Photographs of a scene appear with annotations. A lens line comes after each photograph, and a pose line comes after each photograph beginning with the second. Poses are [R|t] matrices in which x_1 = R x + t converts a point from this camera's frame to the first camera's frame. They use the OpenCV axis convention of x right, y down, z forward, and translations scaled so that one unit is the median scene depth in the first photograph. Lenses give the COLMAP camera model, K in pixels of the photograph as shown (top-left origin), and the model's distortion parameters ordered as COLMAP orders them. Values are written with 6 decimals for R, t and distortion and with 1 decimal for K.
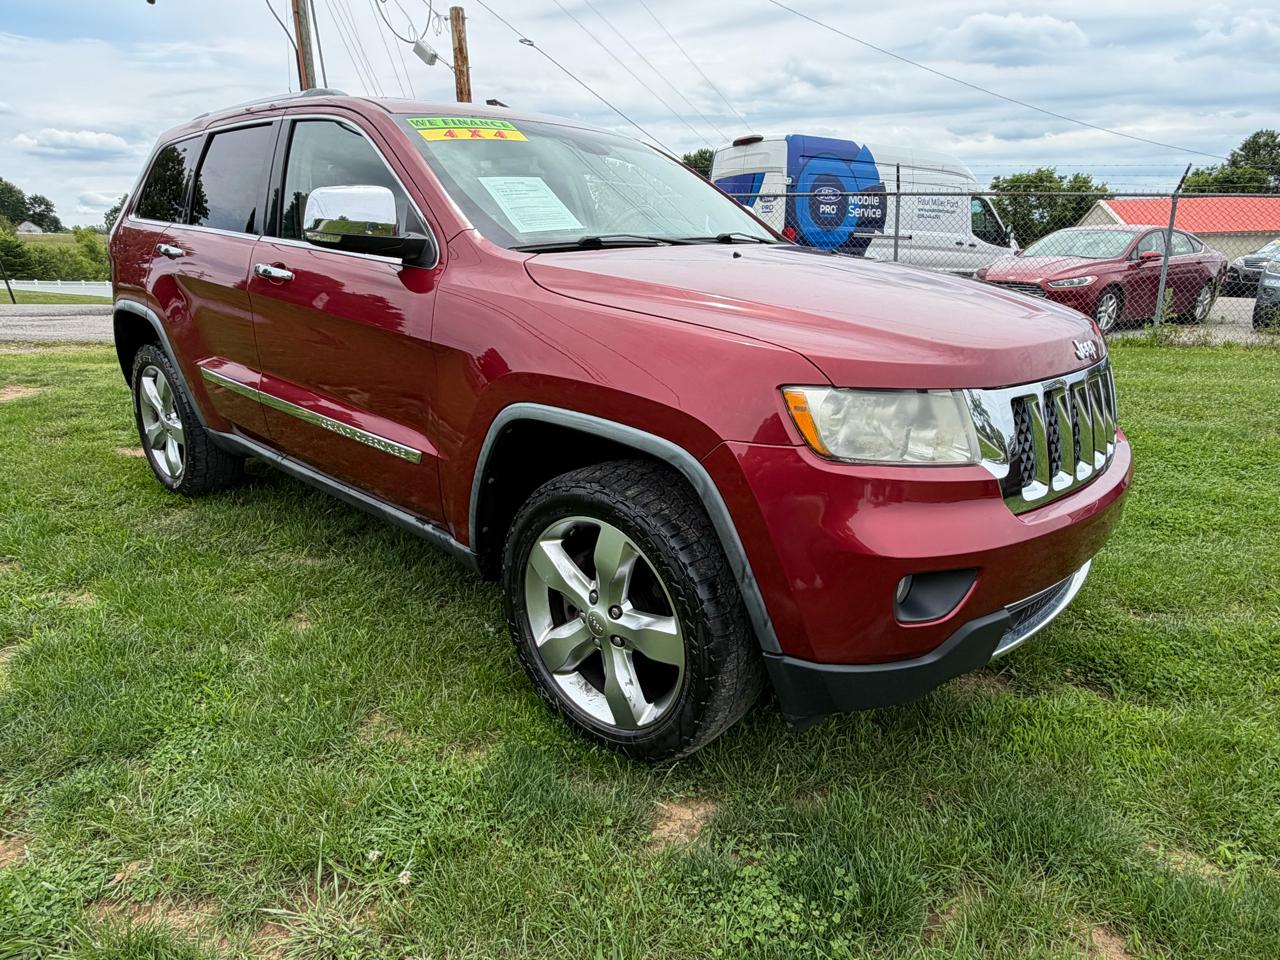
lens RADIAL K [[822.8, 0, 630.5], [0, 822.8, 480.8], [0, 0, 1]] dist [-0.001854, 0.002726]
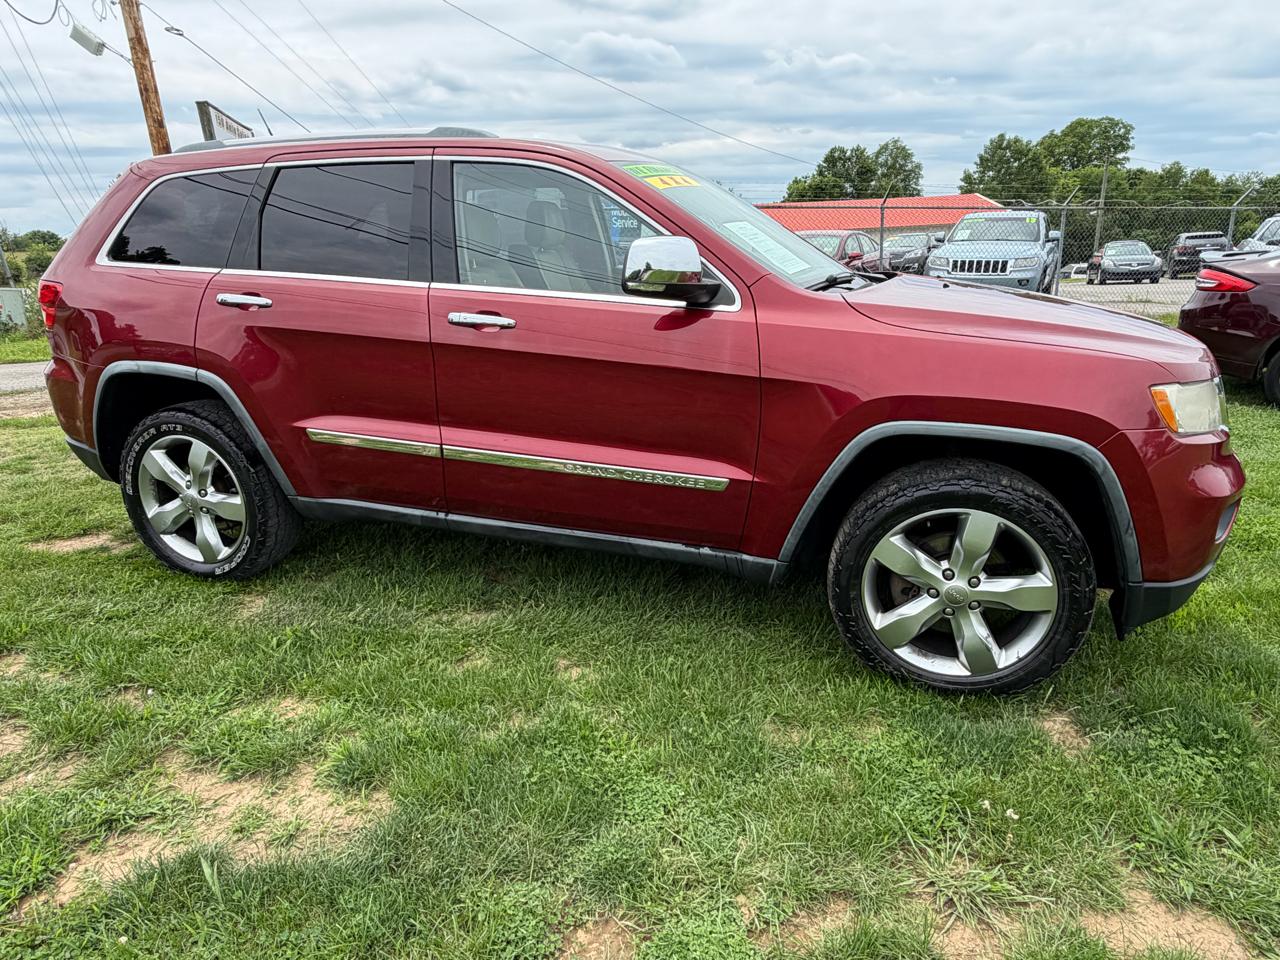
lens RADIAL K [[822.8, 0, 646.7], [0, 822.8, 480.2], [0, 0, 1]] dist [-0.001854, 0.002726]
pose [[0.906596, -0.139484, 0.398281, -0.510647], [0.140830, 0.989691, 0.026037, -0.050512], [-0.397807, 0.032485, 0.916894, 0.033634]]
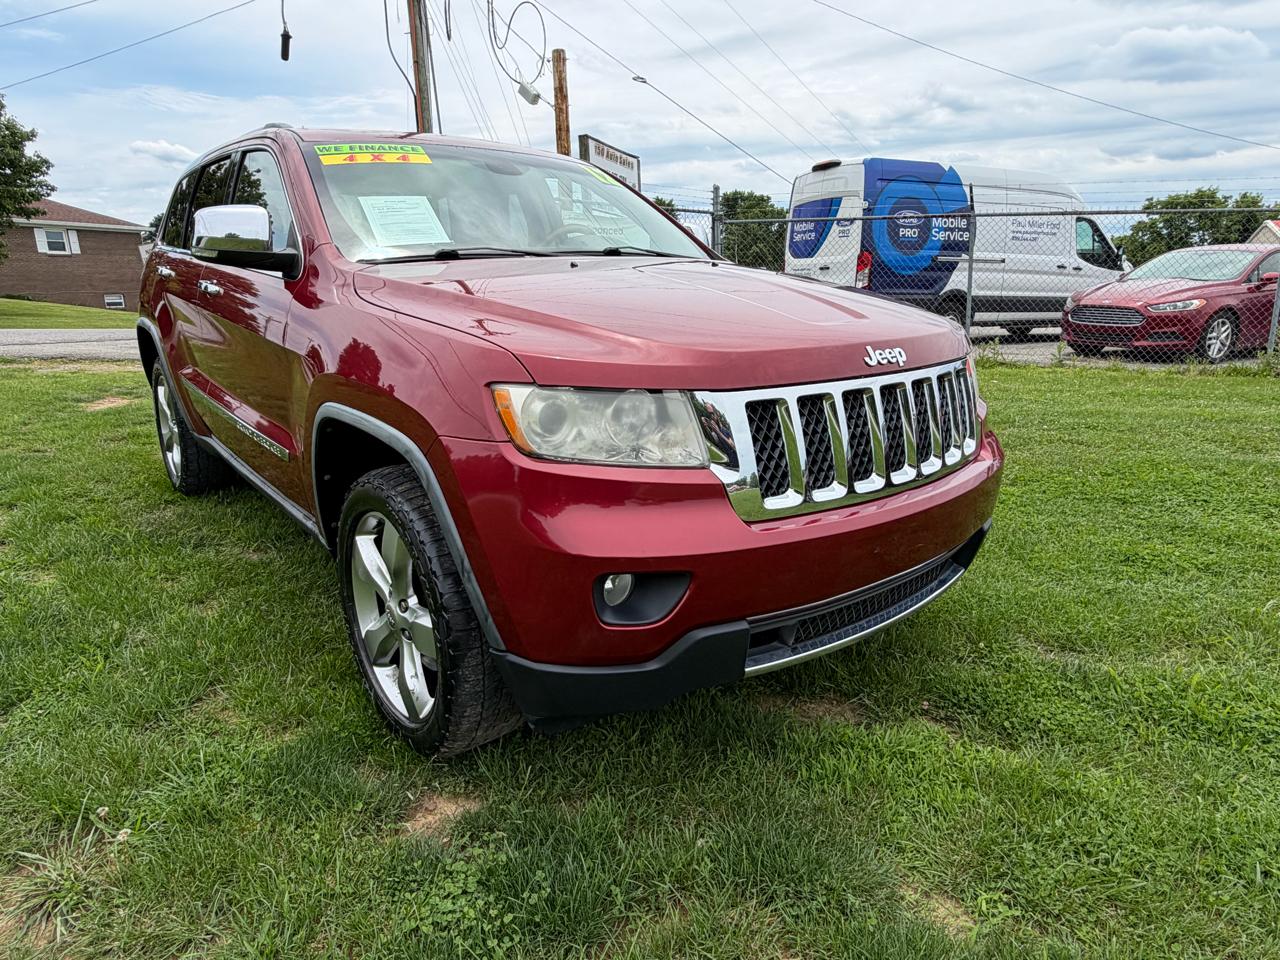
lens RADIAL K [[822.8, 0, 627.6], [0, 822.8, 473.8], [0, 0, 1]] dist [-0.001854, 0.002726]
pose [[0.986725, 0.030072, -0.159592, 0.229551], [-0.036890, 0.998521, -0.039926, 0.013957], [0.158156, 0.045283, 0.986375, 0.010674]]
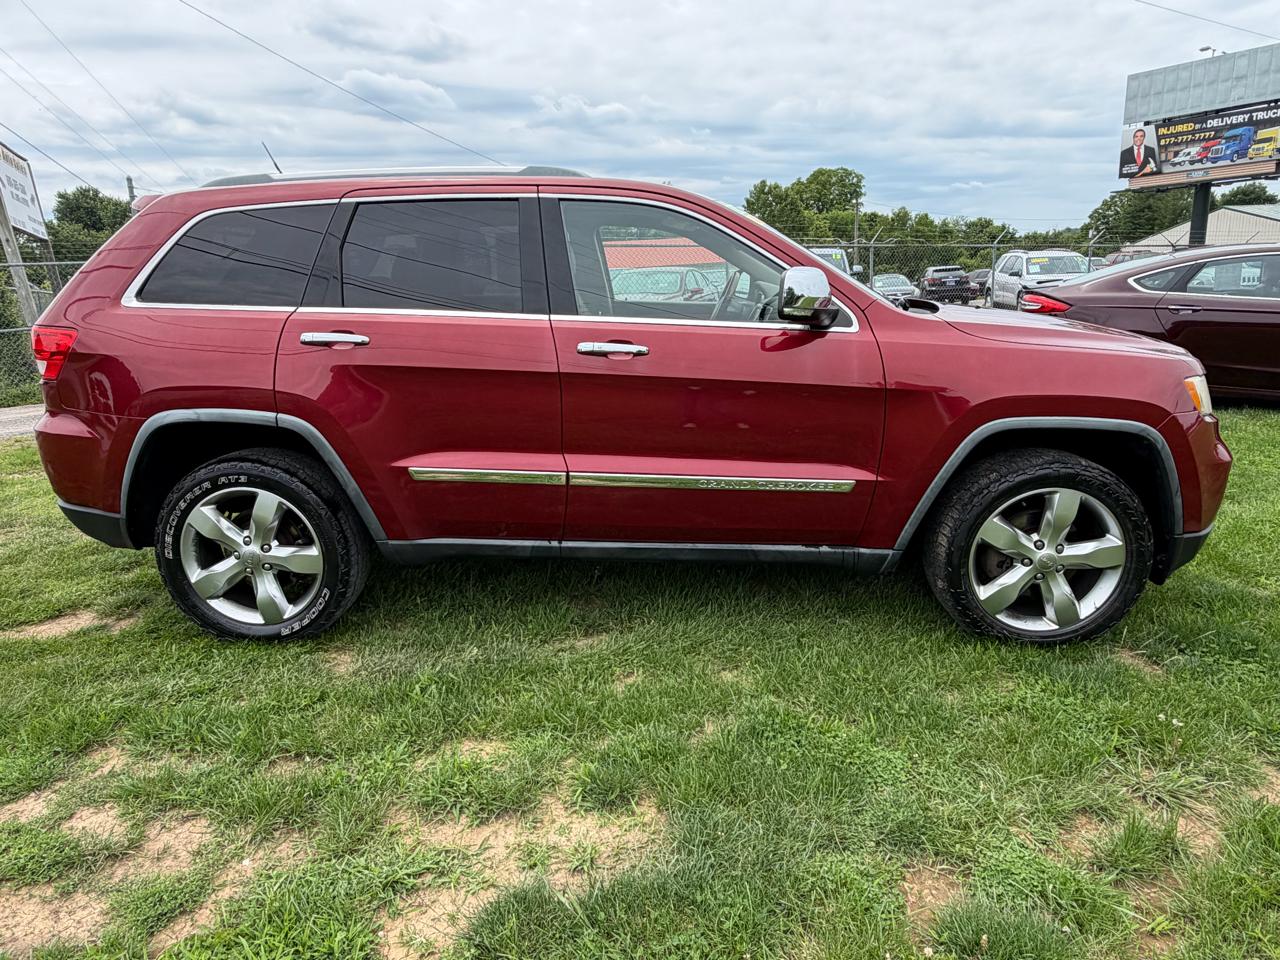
lens RADIAL K [[822.8, 0, 656.6], [0, 822.8, 471.5], [0, 0, 1]] dist [-0.001854, 0.002726]
pose [[0.757201, -0.180822, 0.627655, -0.804742], [0.216025, 0.976170, 0.020614, -0.089178], [-0.616425, 0.119980, 0.778219, 0.153648]]
